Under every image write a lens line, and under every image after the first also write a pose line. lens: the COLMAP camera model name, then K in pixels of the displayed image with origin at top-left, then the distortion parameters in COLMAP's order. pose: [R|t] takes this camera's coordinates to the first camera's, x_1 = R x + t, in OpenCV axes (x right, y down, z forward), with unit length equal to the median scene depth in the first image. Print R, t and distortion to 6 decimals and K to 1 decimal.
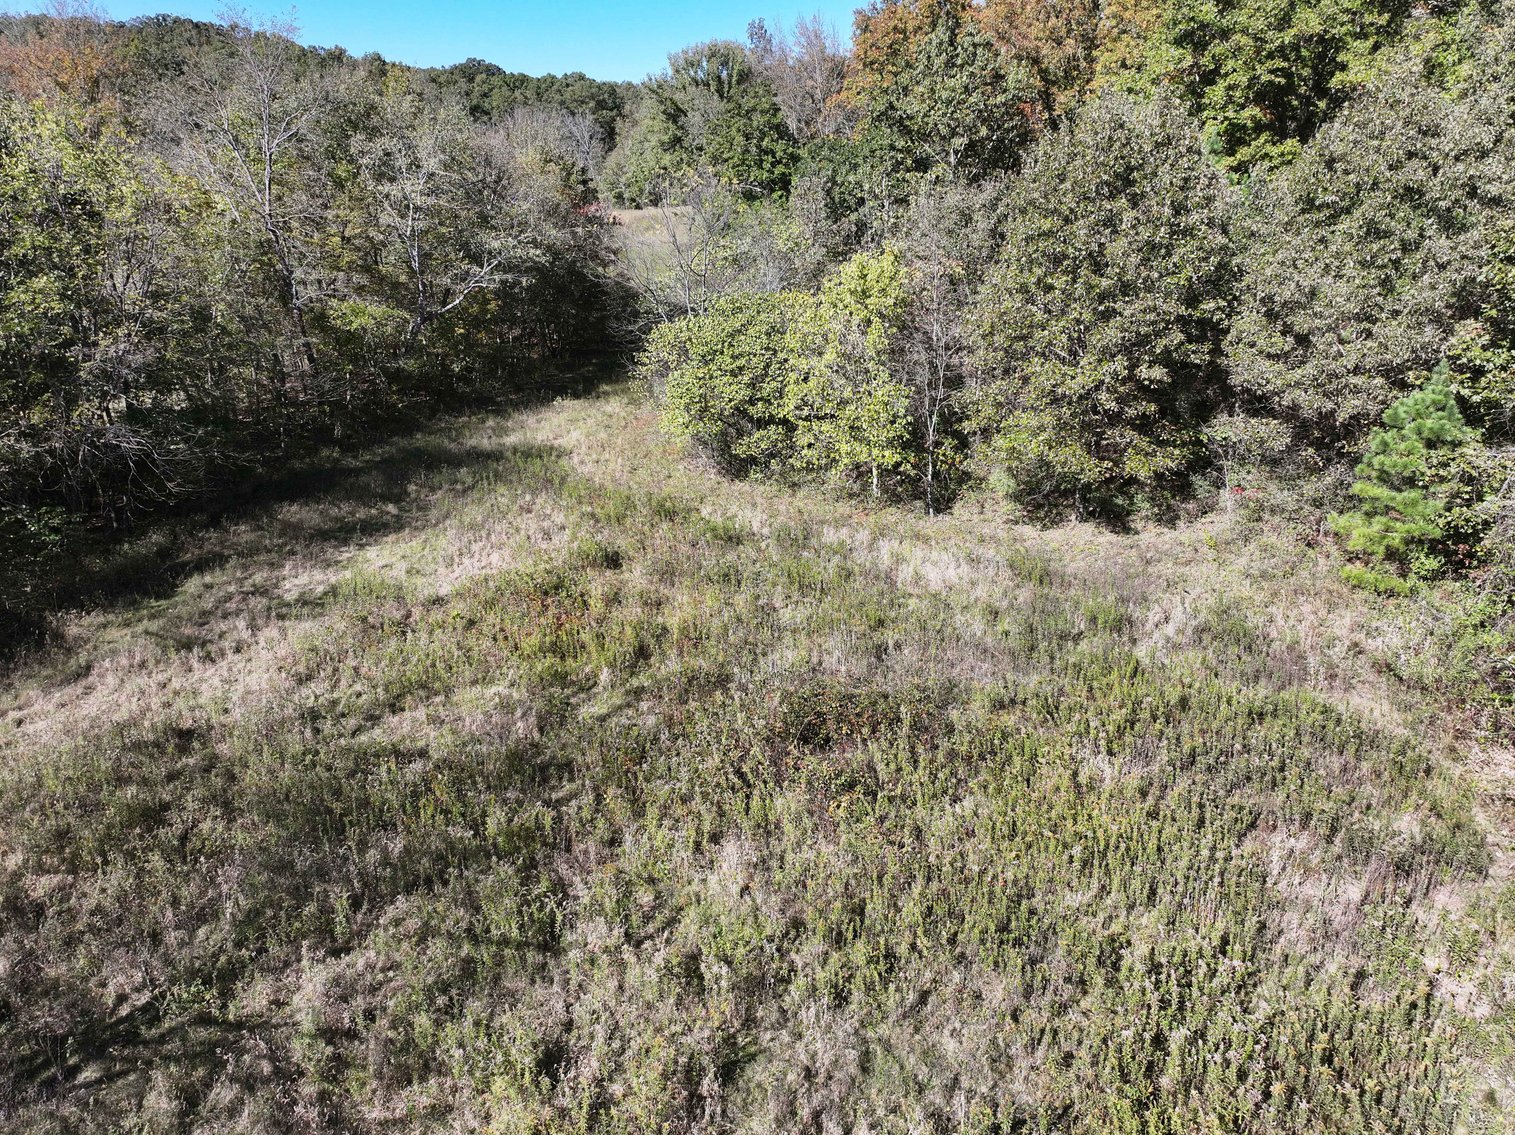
lens RADIAL K [[1054.8, 0, 754.7], [0, 1054.8, 566.0], [0, 0, 1]] dist [-0.006676, 0.026487]
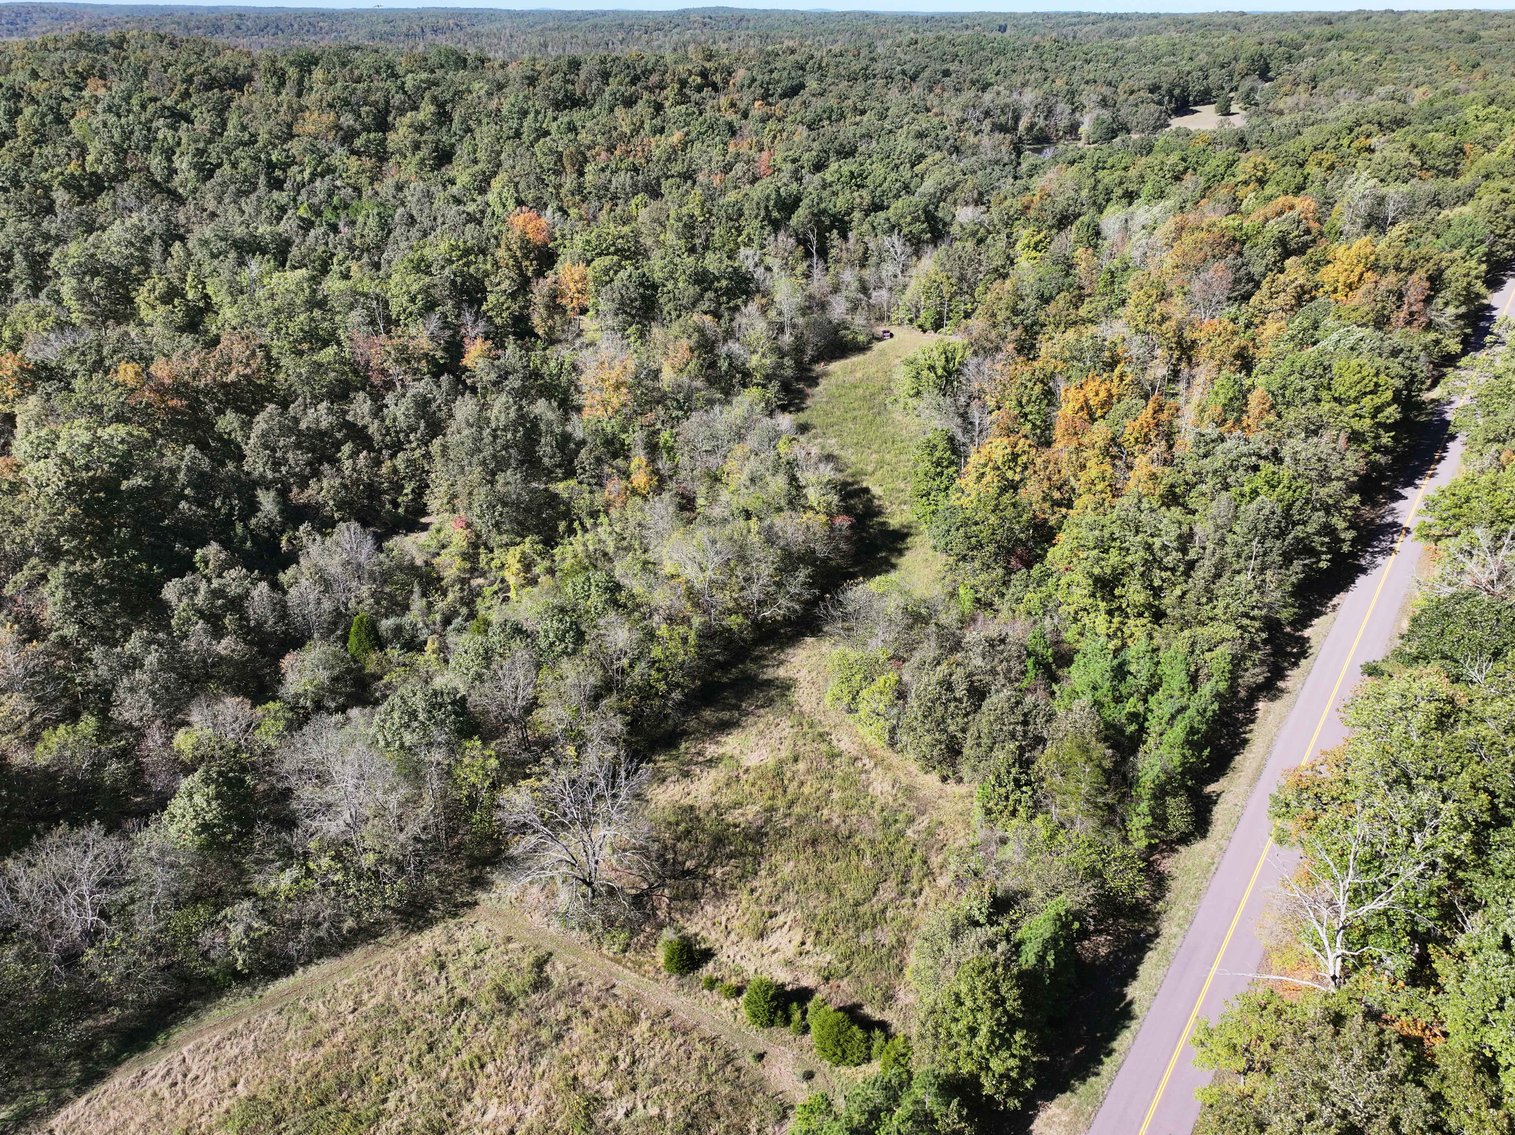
lens RADIAL K [[1054.8, 0, 764.1], [0, 1054.8, 579.5], [0, 0, 1]] dist [-0.006676, 0.026487]
pose [[0.951844, 0.141927, -0.271752, 0.189137], [-0.105805, 0.984005, 0.143317, -0.327115], [0.287746, -0.107663, 0.951636, -0.687364]]
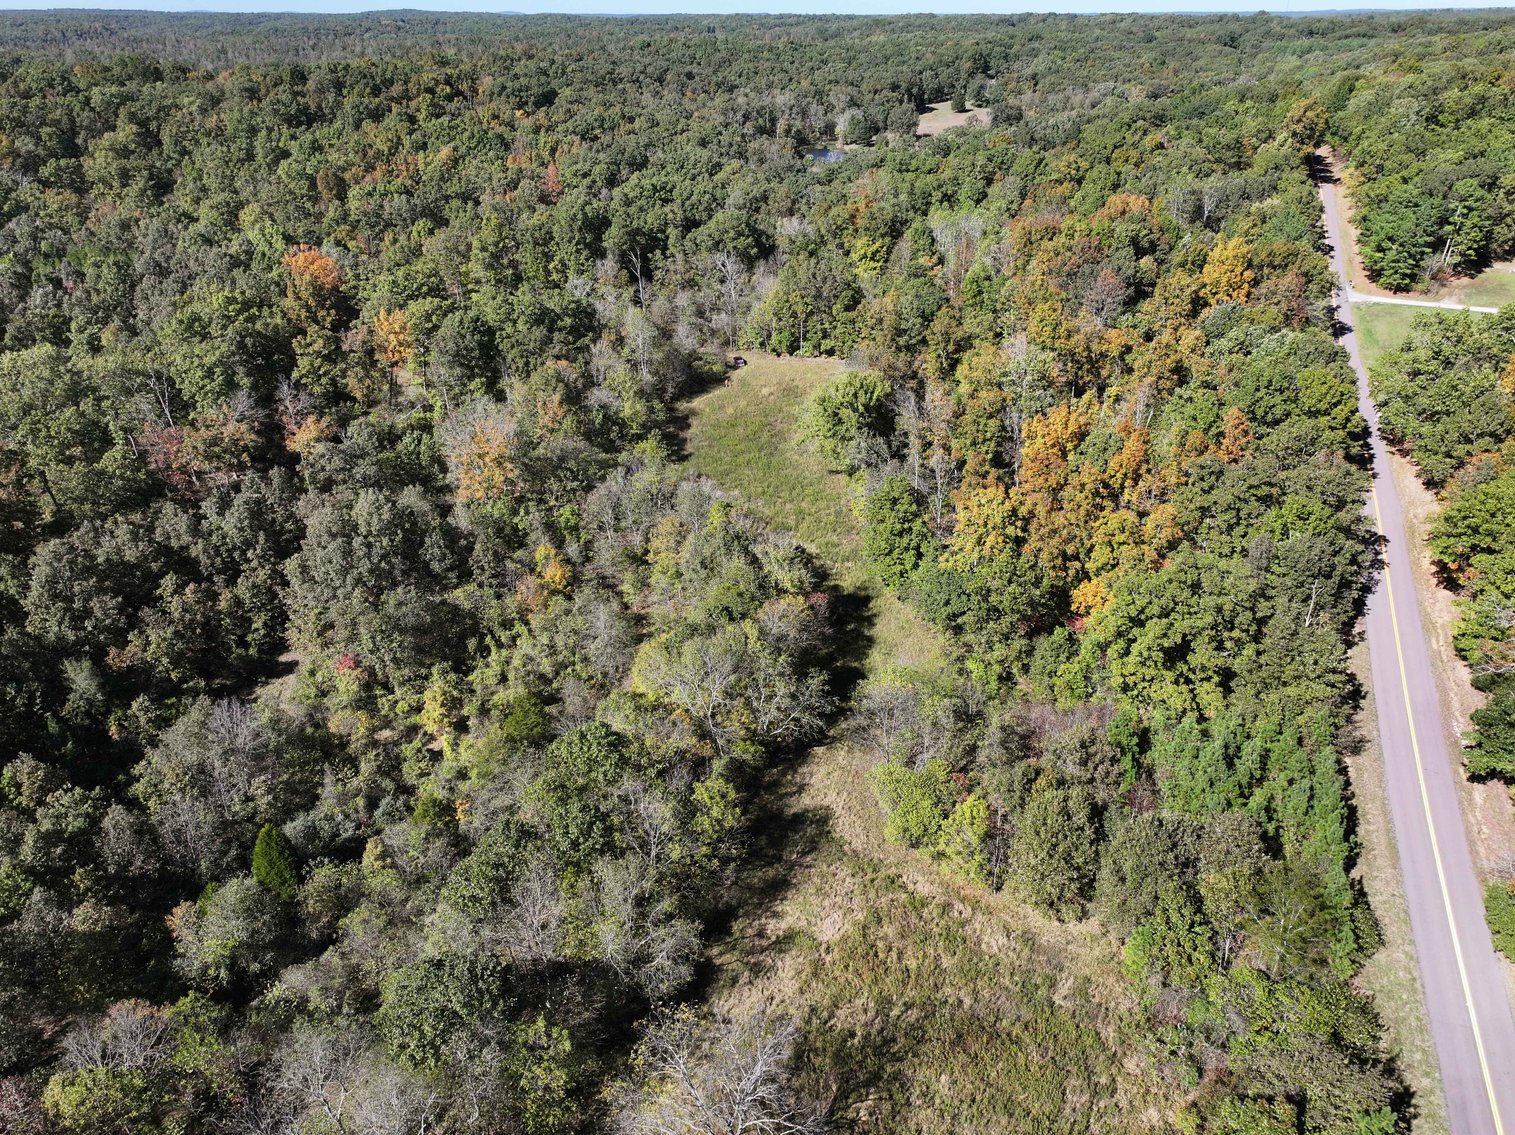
lens RADIAL K [[1054.8, 0, 760.7], [0, 1054.8, 574.7], [0, 0, 1]] dist [-0.006676, 0.026487]
pose [[0.998517, 0.017359, -0.051596, -0.099438], [-0.010765, 0.992045, 0.125420, -0.392309], [0.053362, -0.124679, 0.990761, -0.522481]]
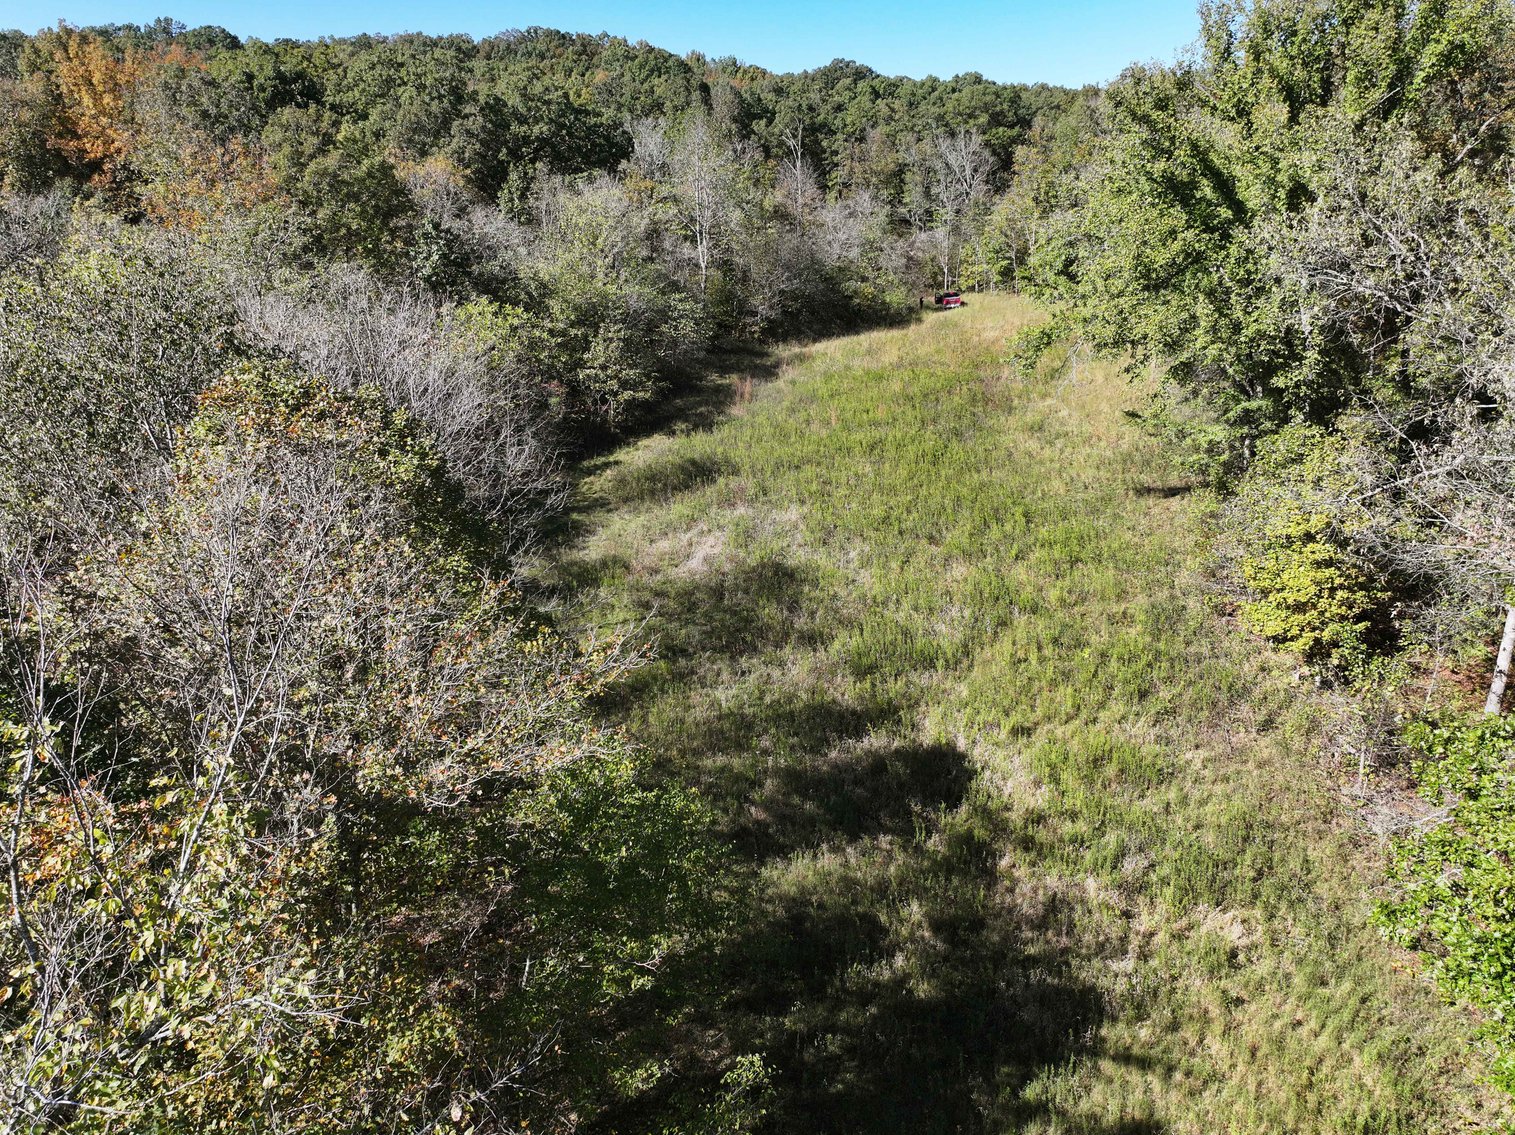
lens RADIAL K [[1054.8, 0, 761.7], [0, 1054.8, 576.2], [0, 0, 1]] dist [-0.006676, 0.026487]
pose [[0.942786, 0.116466, -0.312396, -0.085697], [-0.114422, 0.993119, 0.024933, -0.297027], [0.313150, 0.012239, 0.949625, 0.638915]]
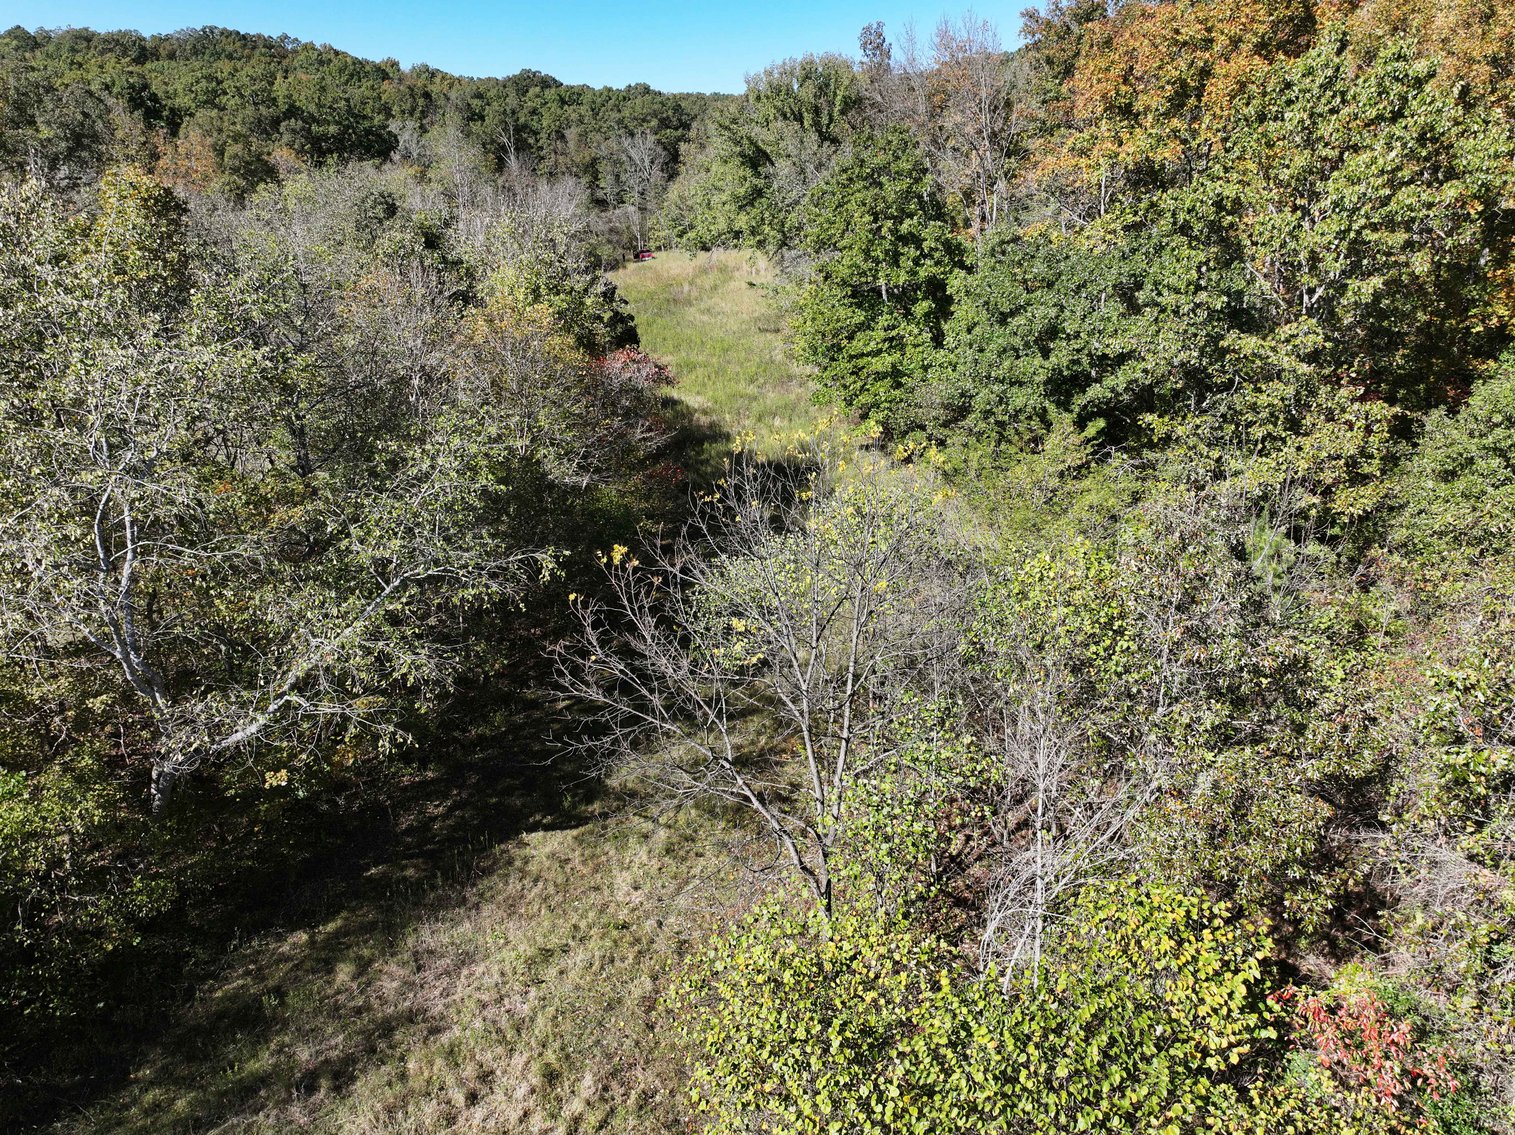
lens RADIAL K [[1054.8, 0, 763.2], [0, 1054.8, 559.7], [0, 0, 1]] dist [-0.006676, 0.026487]
pose [[0.998567, 0.012197, -0.052105, -0.028580], [-0.012517, 0.999905, -0.005808, -0.147432], [0.052029, 0.006452, 0.998625, 0.276460]]
